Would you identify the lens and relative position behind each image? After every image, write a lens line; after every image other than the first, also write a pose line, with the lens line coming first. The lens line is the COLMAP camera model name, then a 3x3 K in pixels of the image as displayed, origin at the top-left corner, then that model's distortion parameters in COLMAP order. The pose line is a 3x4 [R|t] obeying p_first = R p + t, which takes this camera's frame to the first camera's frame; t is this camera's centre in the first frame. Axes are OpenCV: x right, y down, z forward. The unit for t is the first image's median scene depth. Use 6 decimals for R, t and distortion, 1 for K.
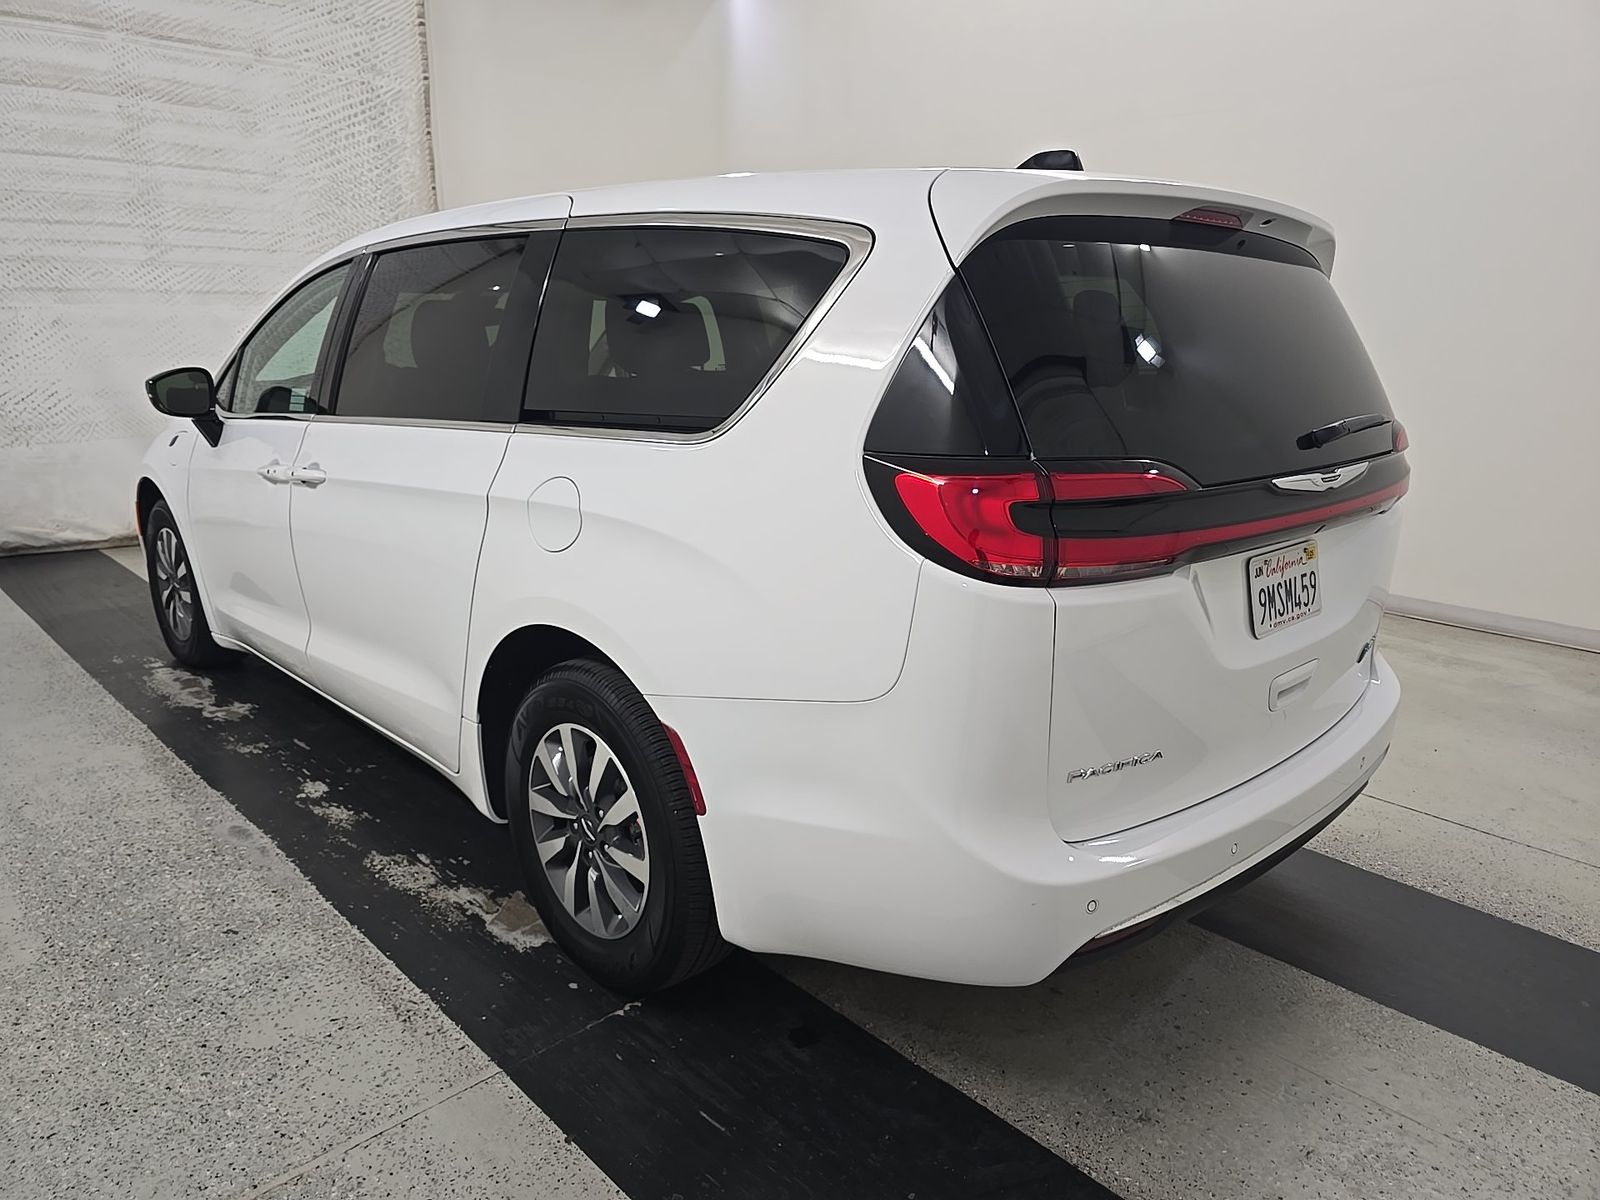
lens RADIAL K [[1093.0, 0, 809.1], [0, 1093.0, 598.5], [0, 0, 1]] dist [0.017550, -0.025876]
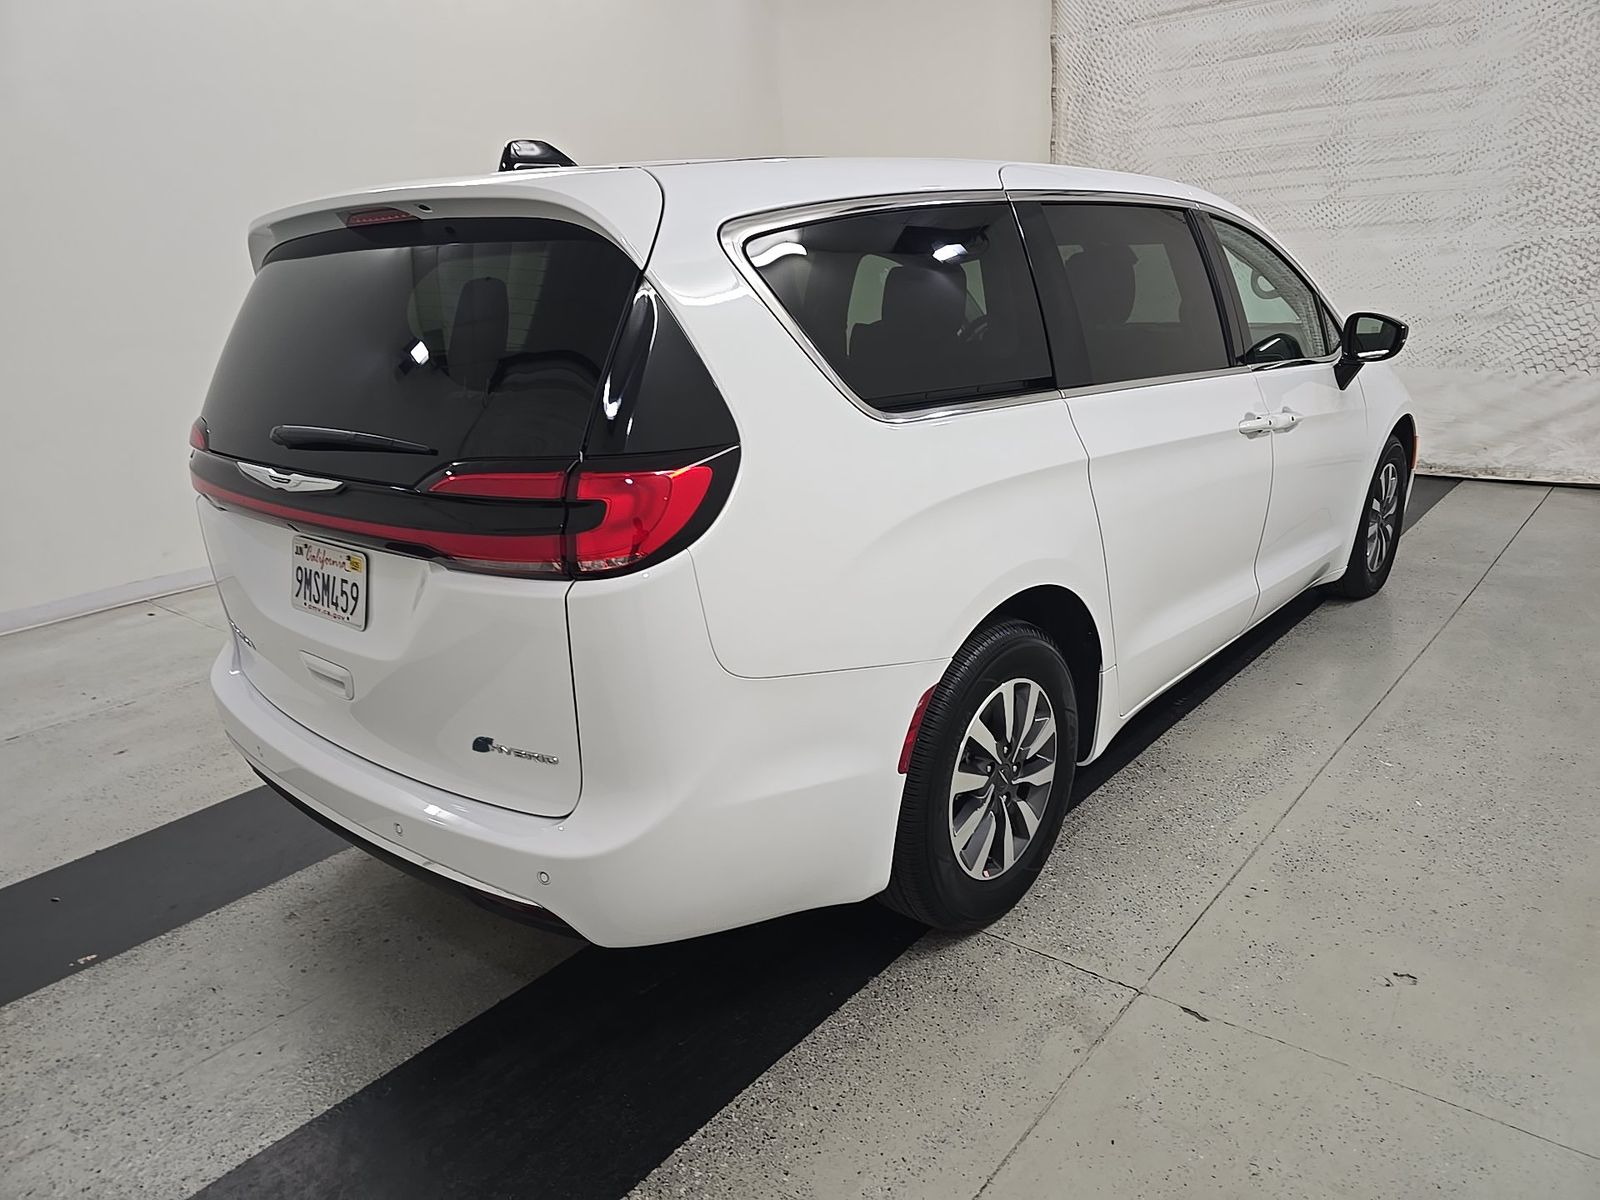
lens RADIAL K [[1076.7, 0, 806.3], [0, 1076.7, 597.3], [0, 0, 1]] dist [0.047617, -0.047701]
pose [[0.093235, 0.272072, -0.957750, 0.473131], [-0.190317, 0.949072, 0.251080, -0.109980], [0.977285, 0.158867, 0.140267, 0.419240]]
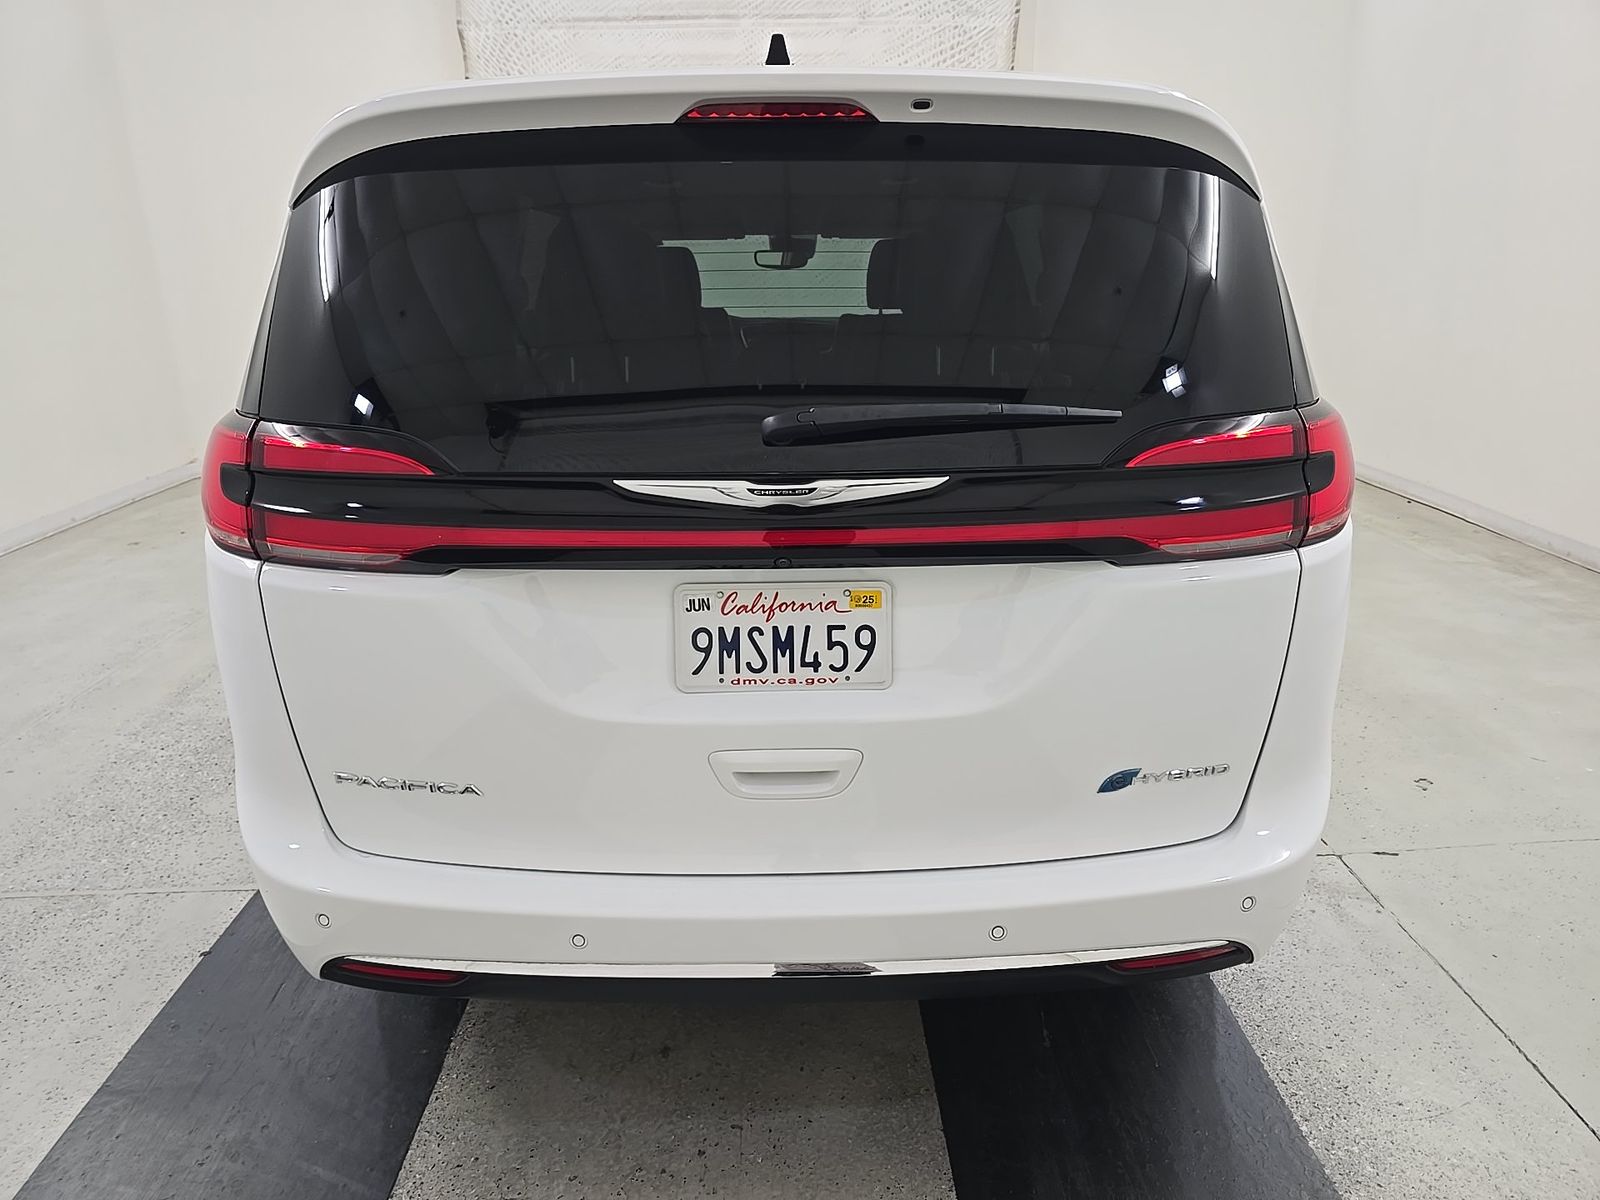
lens RADIAL K [[1076.7, 0, 806.3], [0, 1076.7, 597.3], [0, 0, 1]] dist [0.047617, -0.047701]
pose [[0.734891, 0.179736, -0.653935, 0.290845], [-0.140842, 0.983667, 0.112086, -0.037665], [0.663399, 0.009731, 0.748202, 0.155270]]
